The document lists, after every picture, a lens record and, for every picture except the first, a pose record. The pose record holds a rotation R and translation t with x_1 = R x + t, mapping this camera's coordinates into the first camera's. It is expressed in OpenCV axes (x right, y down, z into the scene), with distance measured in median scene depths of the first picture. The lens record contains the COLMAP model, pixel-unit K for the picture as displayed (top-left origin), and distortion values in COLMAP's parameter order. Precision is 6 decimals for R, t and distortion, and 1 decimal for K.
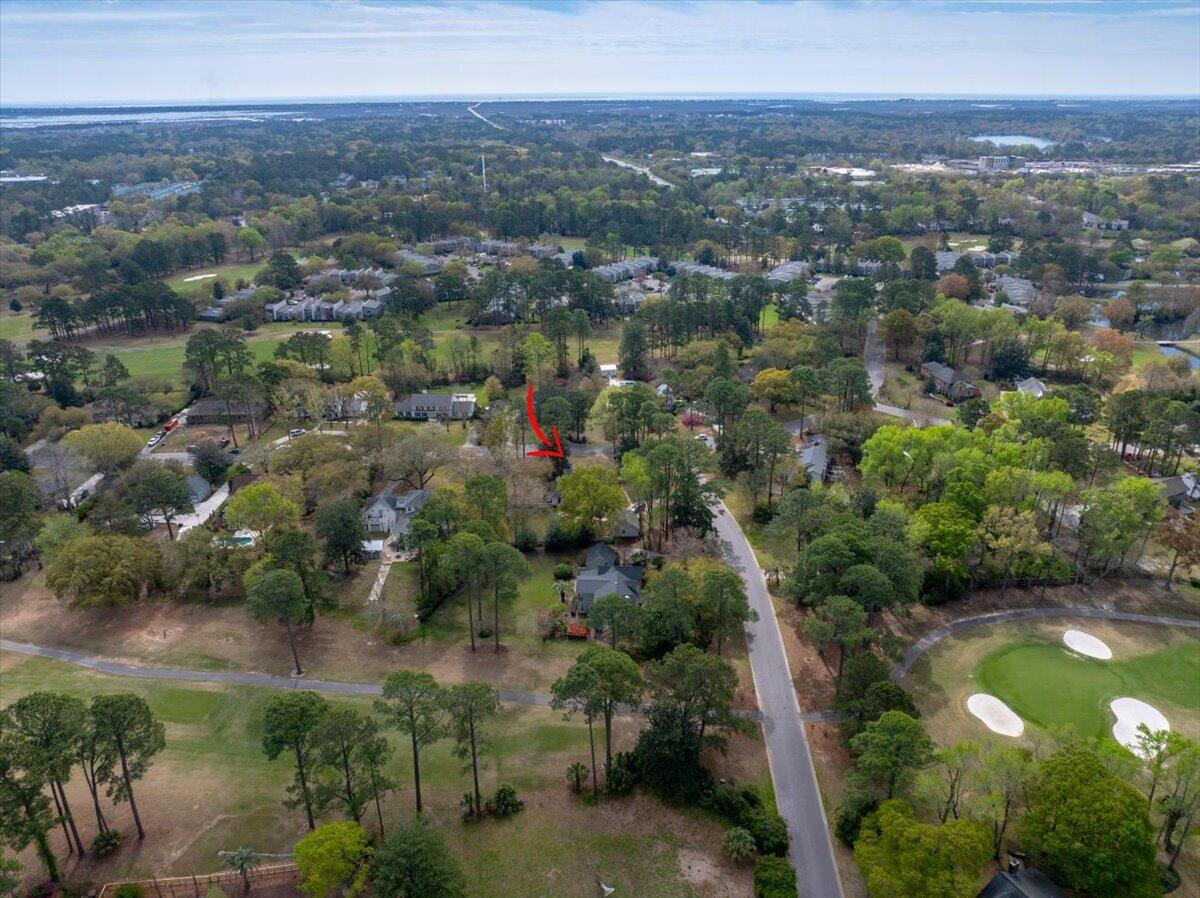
lens RADIAL K [[831.6, 0, 600.0], [0, 831.6, 449.0], [0, 0, 1]] dist [-0.037734, -0.000261]
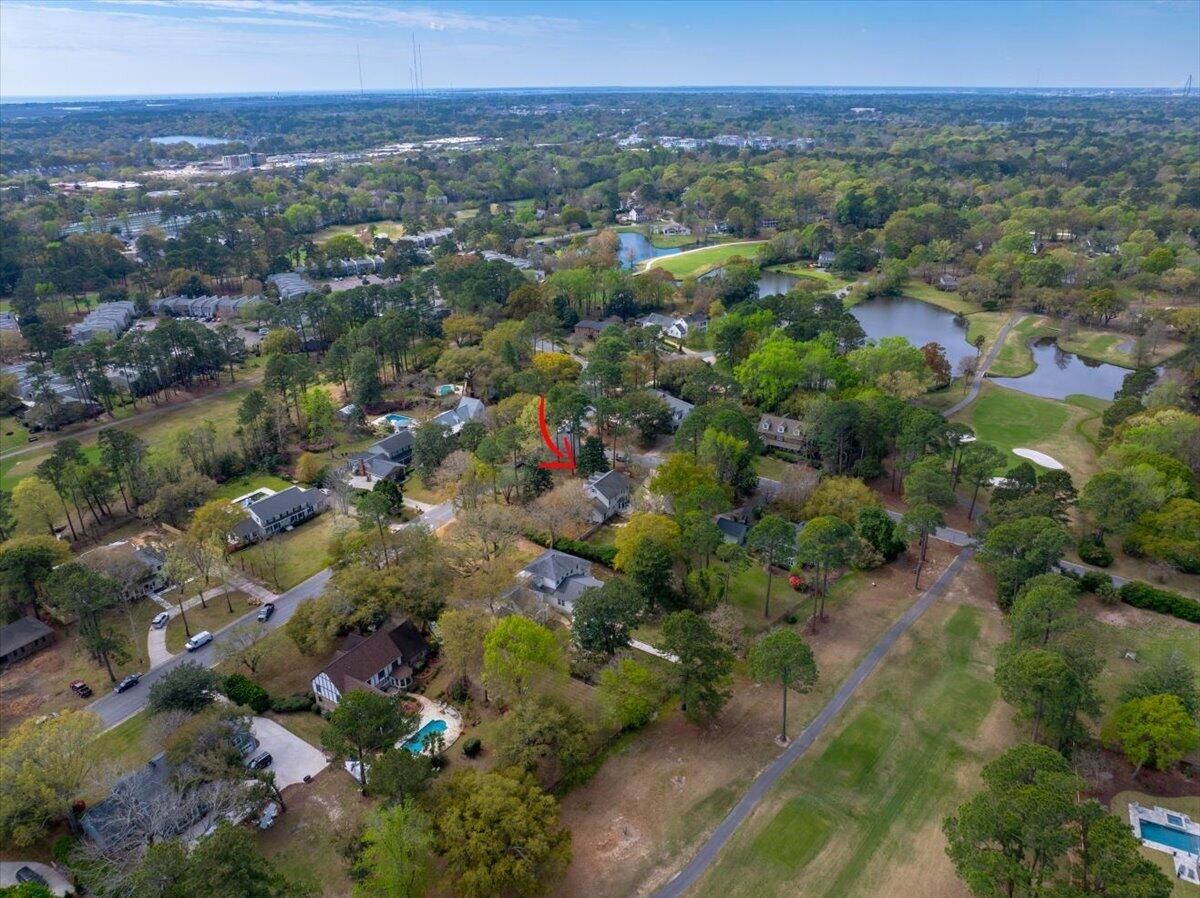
lens RADIAL K [[831.6, 0, 600.0], [0, 831.6, 449.0], [0, 0, 1]] dist [-0.037734, -0.000261]
pose [[0.575554, -0.332516, 0.747108, -0.650827], [0.332500, 0.929827, 0.157688, -0.141968], [-0.747115, 0.157656, 0.645727, 0.330684]]
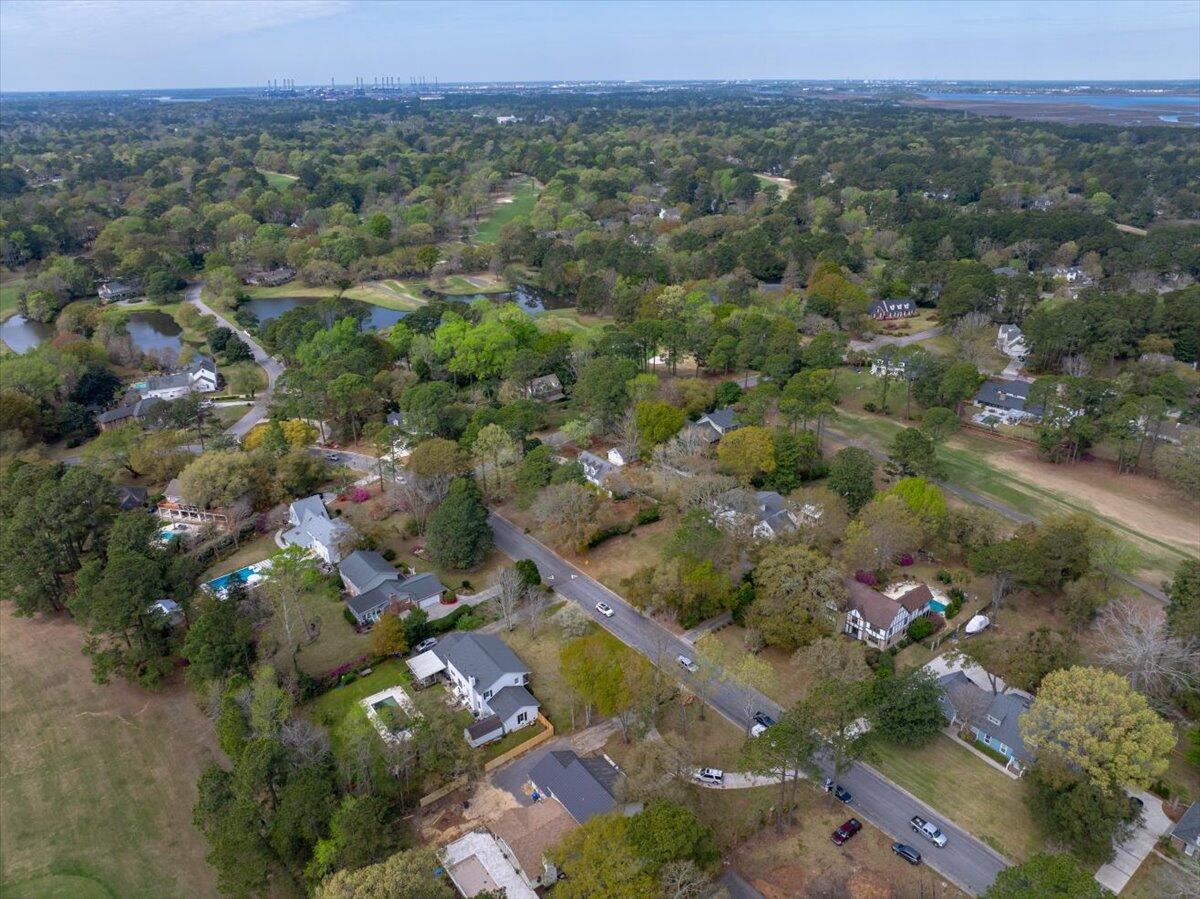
lens RADIAL K [[858.6, 0, 601.7], [0, 858.6, 435.8], [0, 0, 1]] dist [-0.032683, 0.002815]
pose [[-0.595439, -0.302650, 0.744215, -0.687704], [0.334856, 0.748542, 0.572325, -0.517175], [-0.730290, 0.589990, -0.344367, 1.188985]]
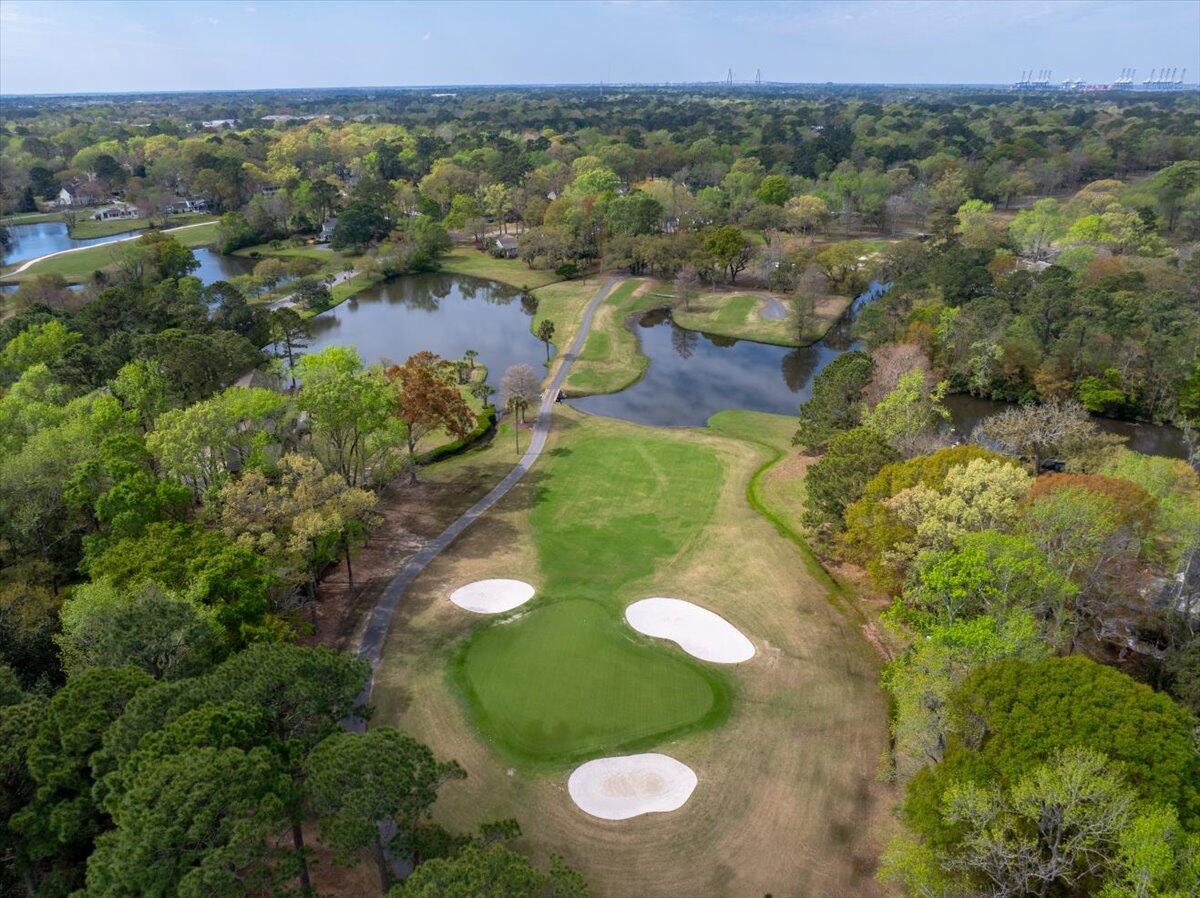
lens RADIAL K [[858.6, 0, 601.7], [0, 858.6, 435.3], [0, 0, 1]] dist [-0.032683, 0.002815]
pose [[0.167076, -0.377631, 0.910758, 0.059393], [0.398968, 0.870629, 0.287803, -0.004730], [-0.901616, 0.315278, 0.296124, 0.470369]]
